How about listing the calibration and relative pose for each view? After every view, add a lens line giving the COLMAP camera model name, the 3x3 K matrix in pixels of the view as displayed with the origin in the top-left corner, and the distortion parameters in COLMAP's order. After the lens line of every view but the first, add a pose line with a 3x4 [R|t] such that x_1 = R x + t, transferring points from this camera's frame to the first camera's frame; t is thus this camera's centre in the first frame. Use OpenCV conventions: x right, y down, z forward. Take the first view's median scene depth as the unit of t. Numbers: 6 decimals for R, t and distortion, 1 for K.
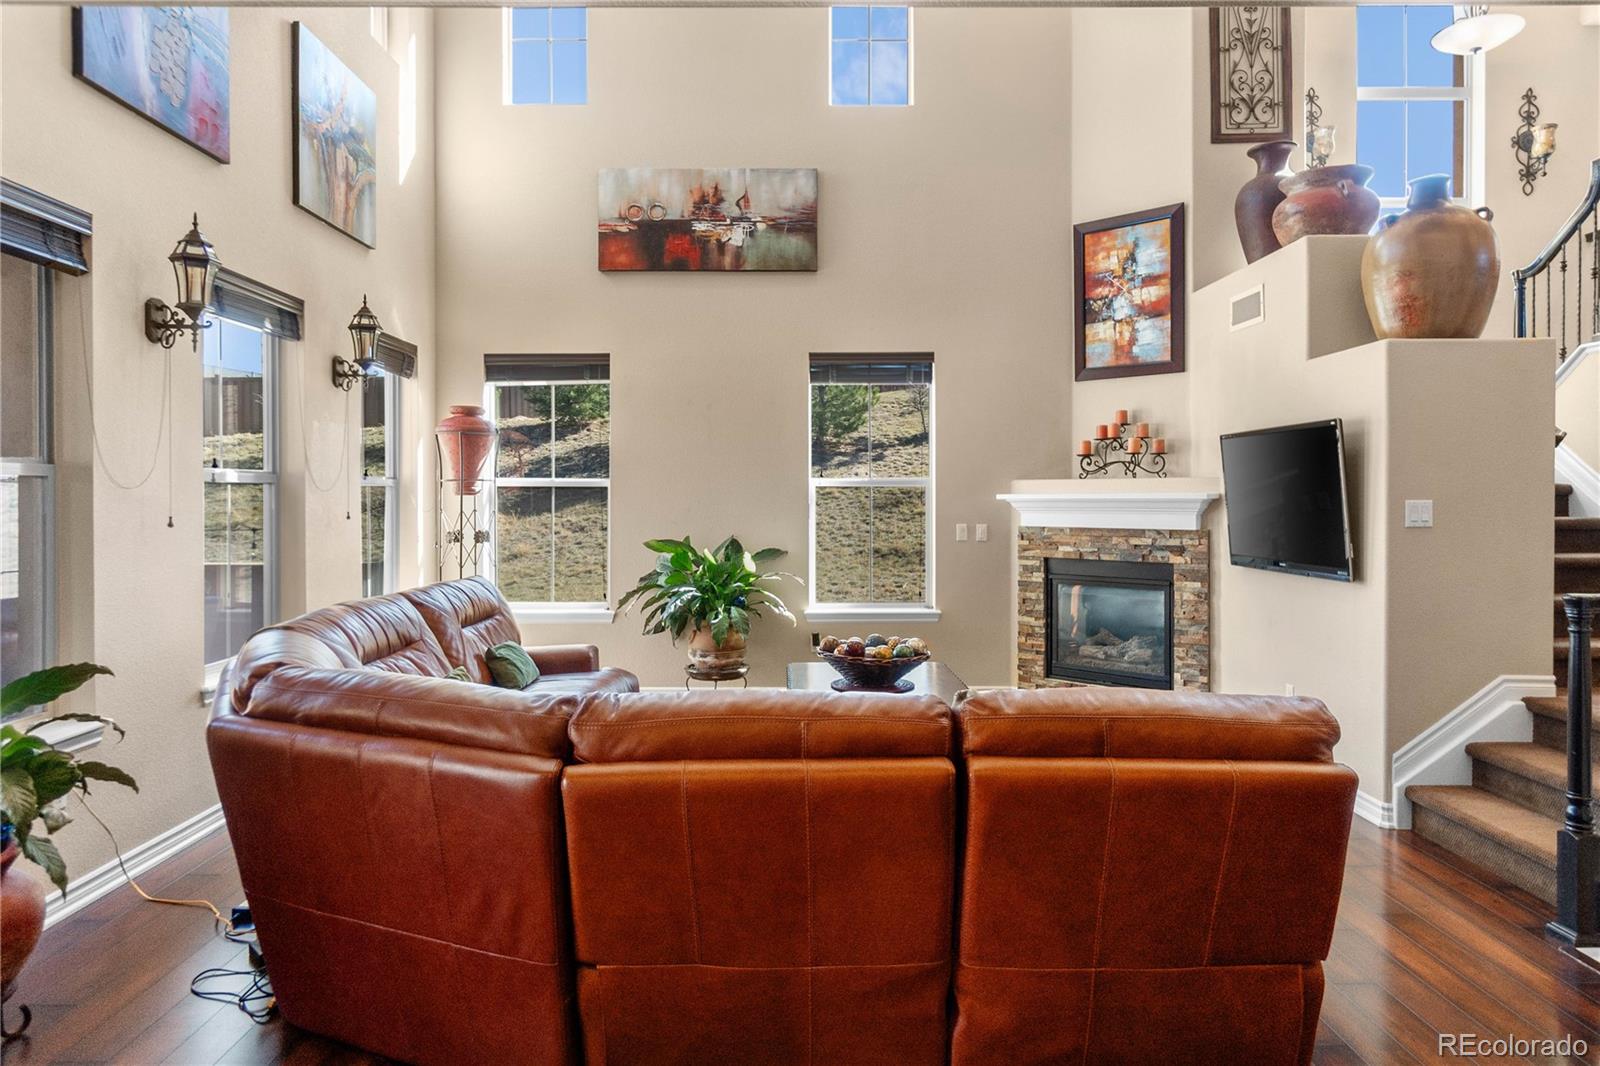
lens RADIAL K [[996.0, 0, 796.2], [0, 996.0, 500.2], [0, 0, 1]] dist [0.002249, 0.001399]
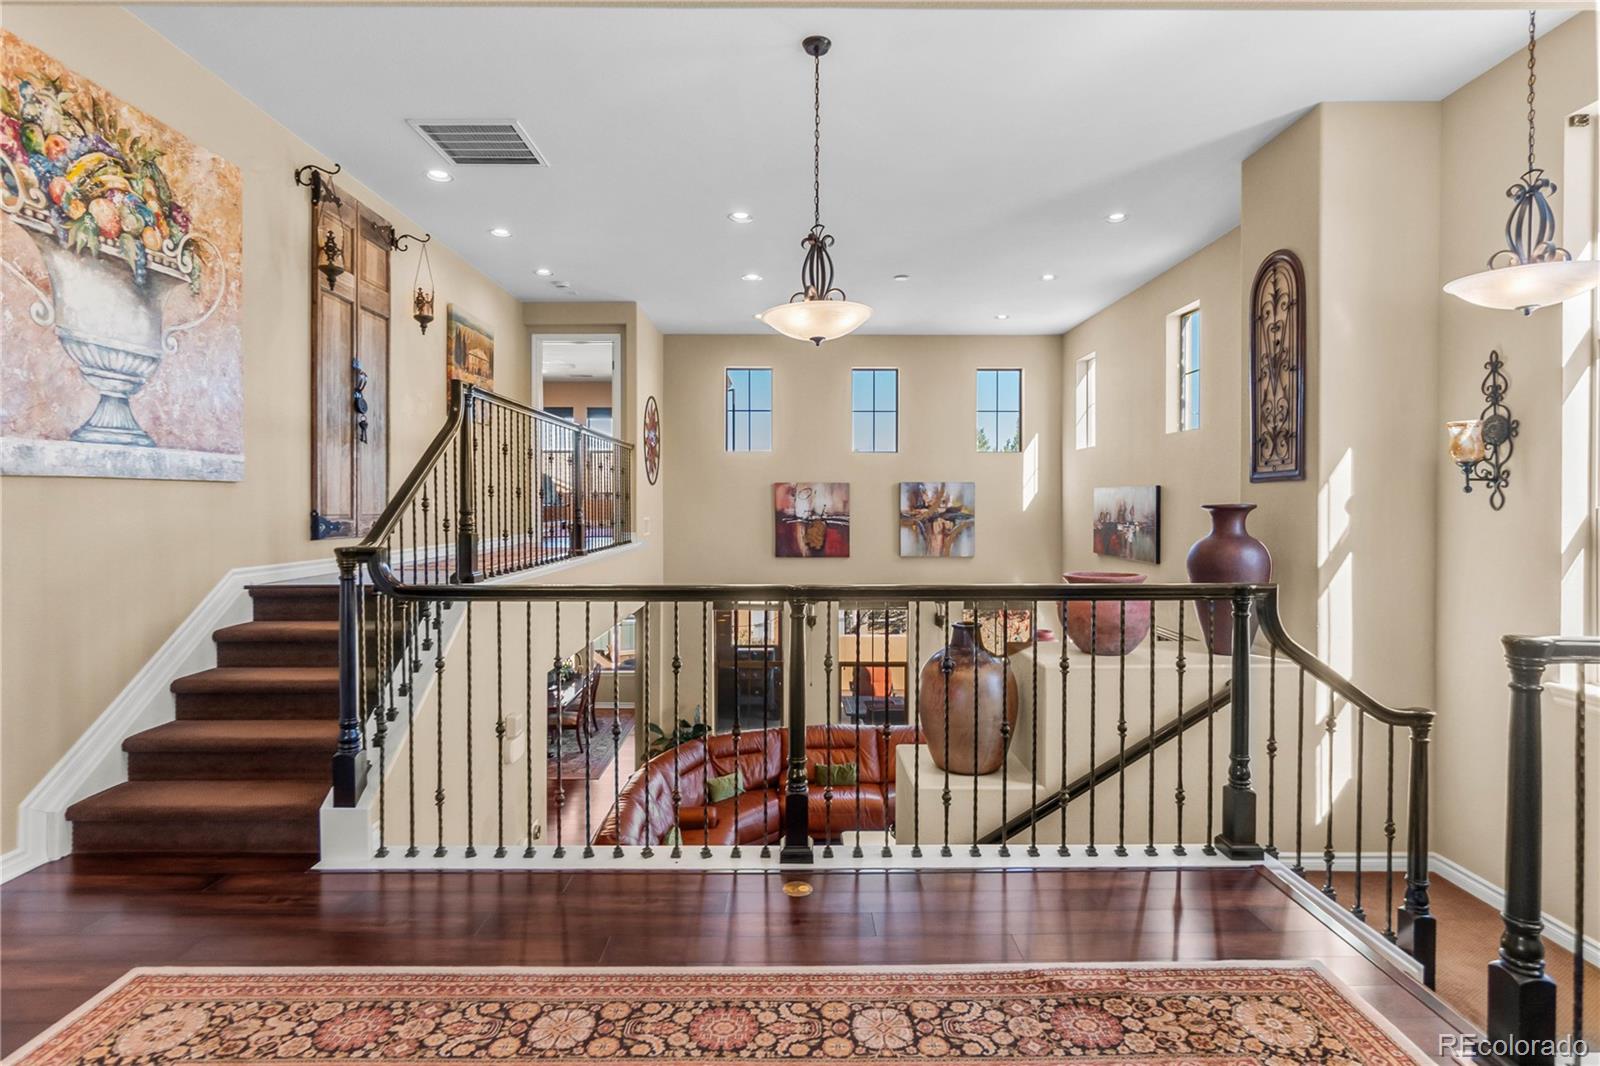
lens RADIAL K [[802.7, 0, 806.1], [0, 802.7, 509.5], [0, 0, 1]] dist [-0.003210, -0.000538]
pose [[0.007561, 0.012408, -0.999894, 1.090477], [-0.006167, 0.999905, 0.012361, -0.321401], [0.999952, 0.006073, 0.007636, 0.553347]]
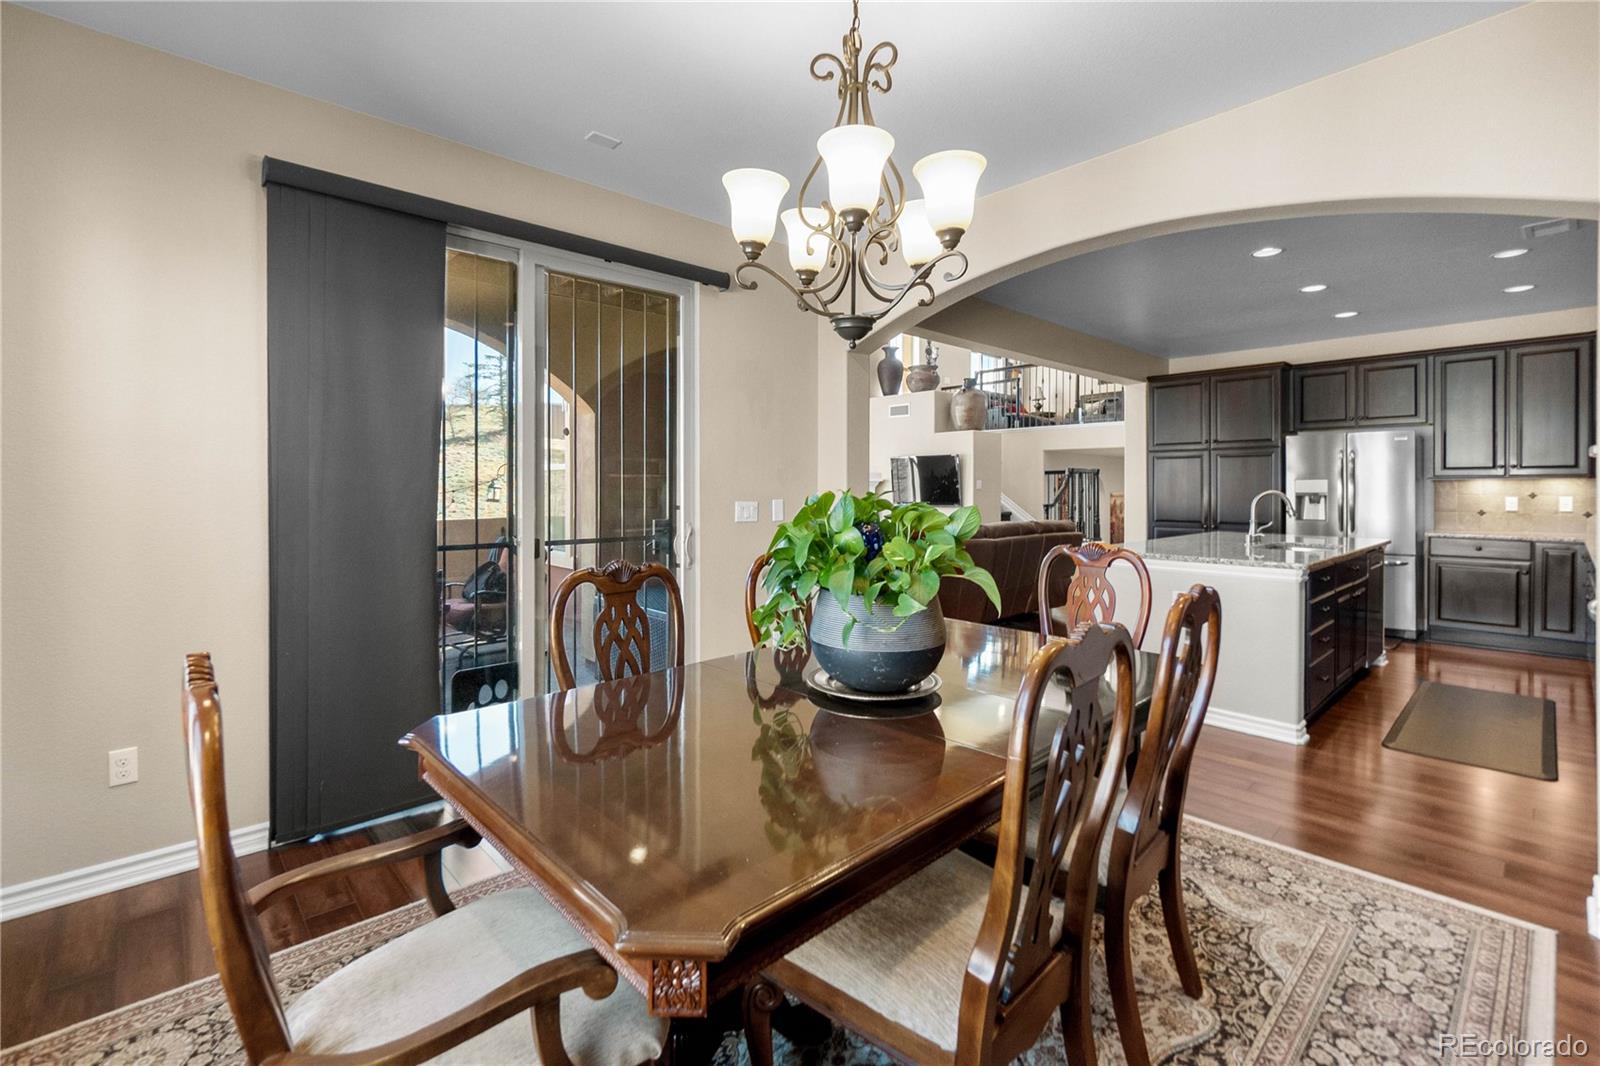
lens RADIAL K [[700.5, 0, 797.9], [0, 700.5, 490.8], [0, 0, 1]] dist [-0.001089, -0.000242]
pose [[0.741025, -0.001040, 0.671477, -0.850686], [0.000327, 0.999999, 0.001188, 0.018814], [-0.671478, -0.000661, 0.741024, -0.183348]]
